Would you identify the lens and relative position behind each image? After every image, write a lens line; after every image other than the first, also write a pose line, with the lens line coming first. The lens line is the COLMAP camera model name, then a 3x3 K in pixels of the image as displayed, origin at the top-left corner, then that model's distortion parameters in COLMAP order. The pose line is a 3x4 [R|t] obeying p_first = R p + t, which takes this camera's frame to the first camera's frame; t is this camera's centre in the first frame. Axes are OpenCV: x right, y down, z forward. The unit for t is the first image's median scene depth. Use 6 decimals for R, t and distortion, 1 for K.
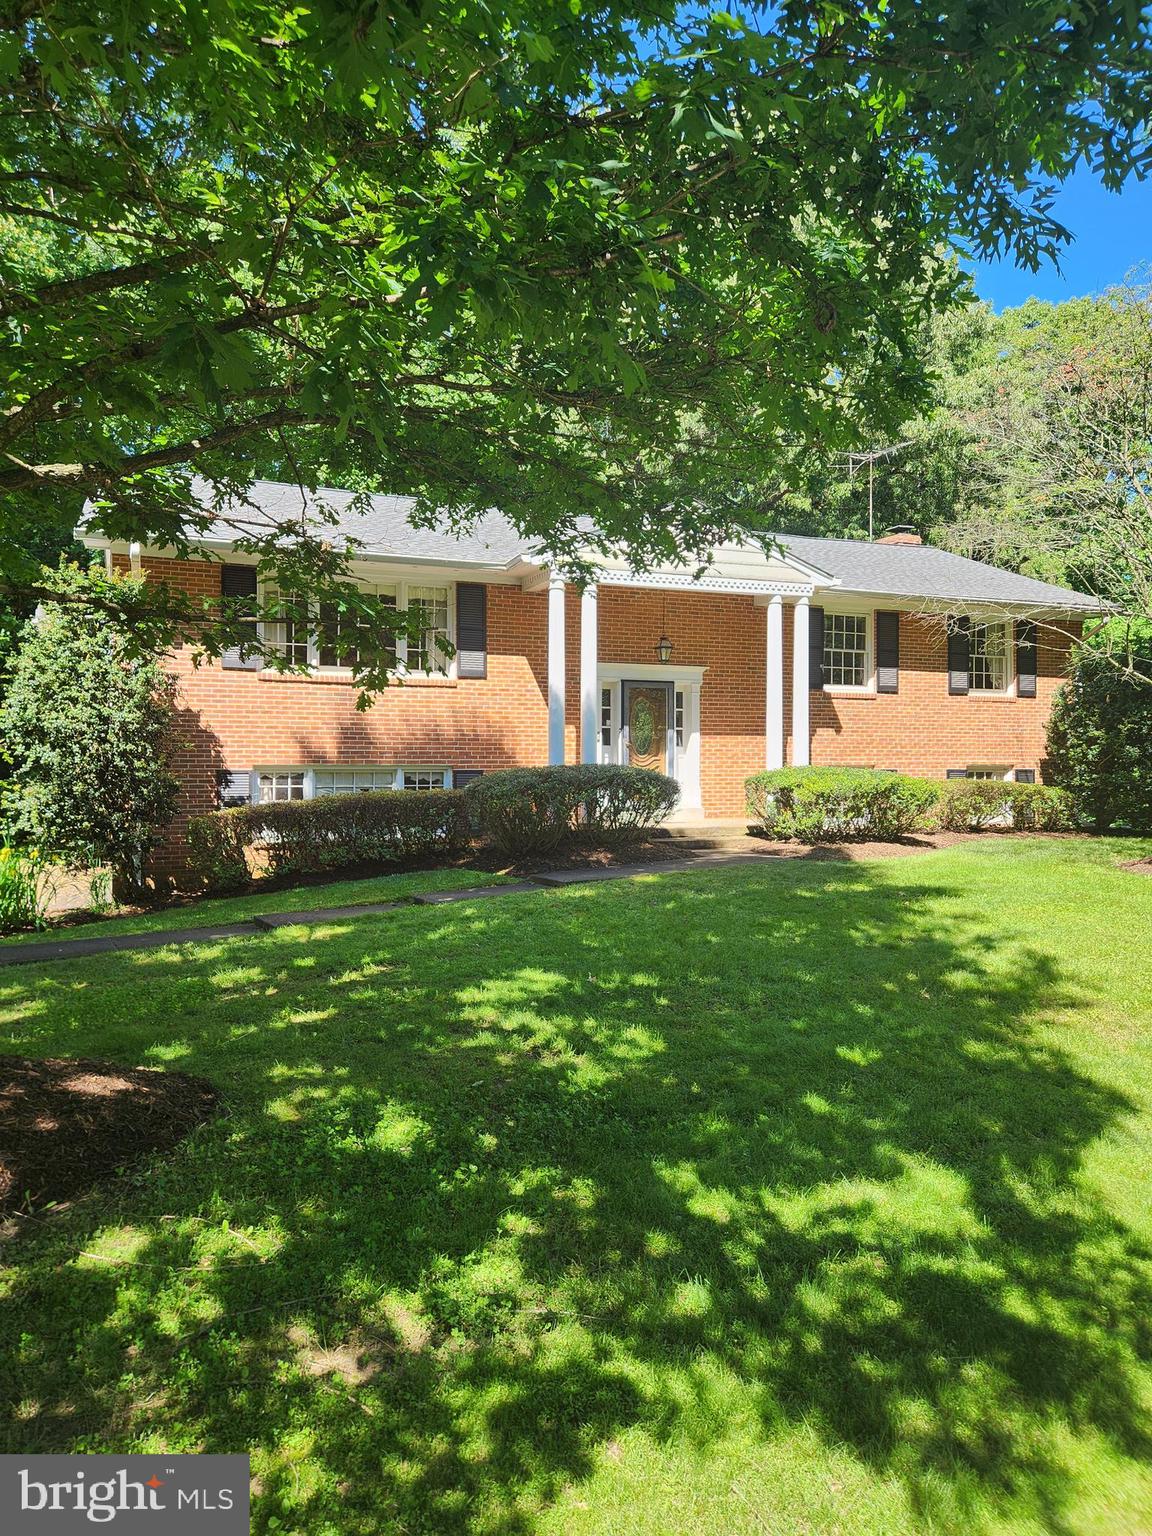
lens RADIAL K [[1039.6, 0, 597.6], [0, 1039.6, 757.3], [0, 0, 1]] dist [0.086470, -0.138648]
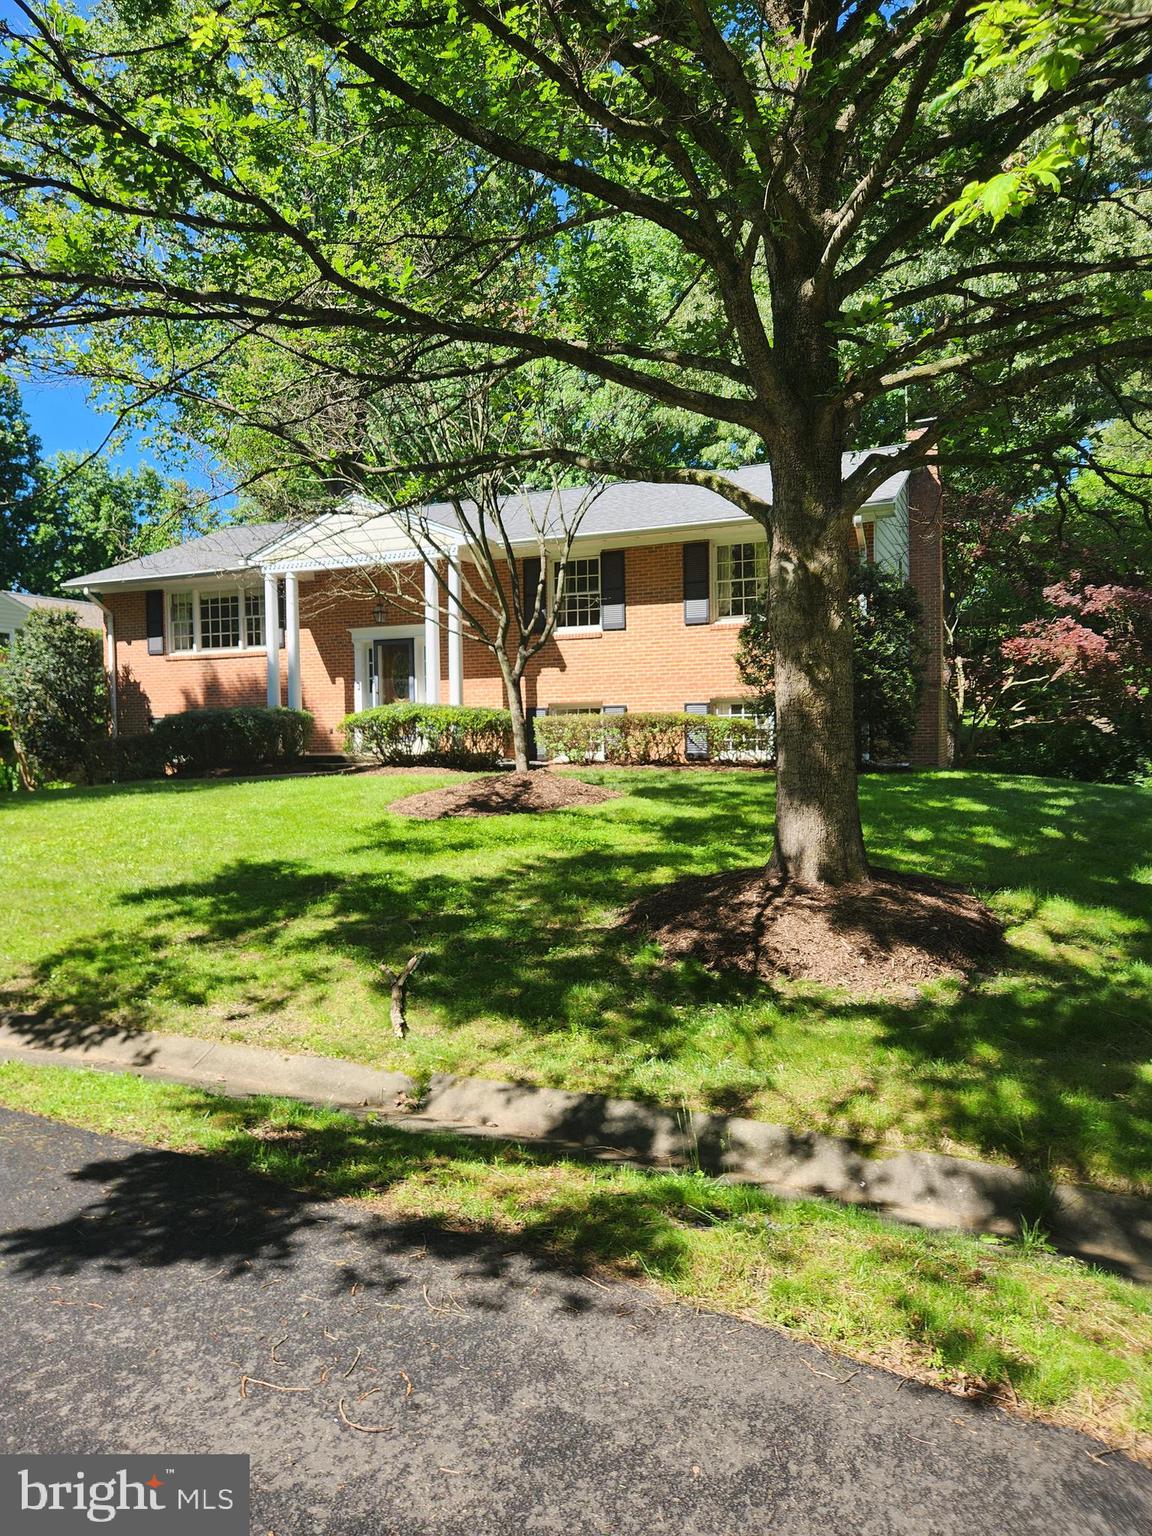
lens RADIAL K [[1039.6, 0, 597.6], [0, 1039.6, 757.3], [0, 0, 1]] dist [0.086470, -0.138648]
pose [[0.686145, 0.018169, -0.727238, 1.828967], [0.035458, 0.997665, 0.058379, 0.005308], [0.726600, -0.065843, 0.683899, 0.506908]]
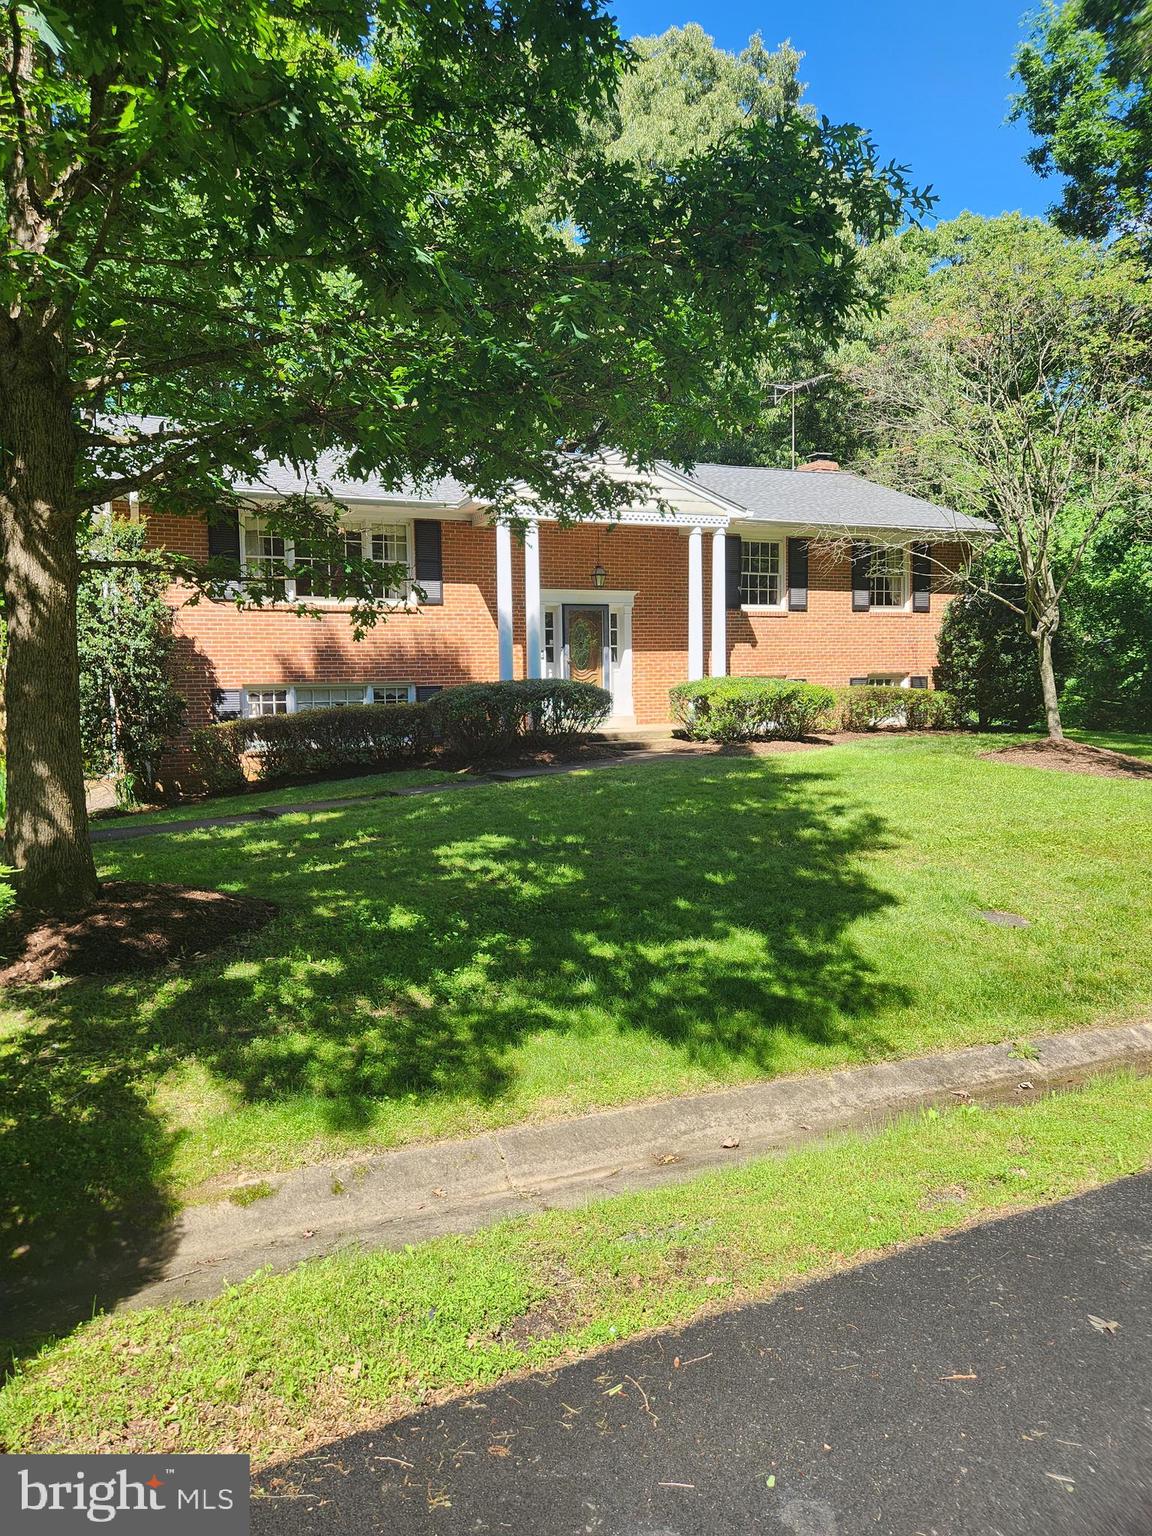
lens RADIAL K [[1021.6, 0, 581.3], [0, 1021.6, 743.9], [0, 0, 1]] dist [0.083092, -0.081425]
pose [[0.999369, -0.019374, 0.029767, 0.012279], [0.017240, 0.997373, 0.070354, -0.000401], [-0.031052, -0.069796, 0.997078, -0.202675]]
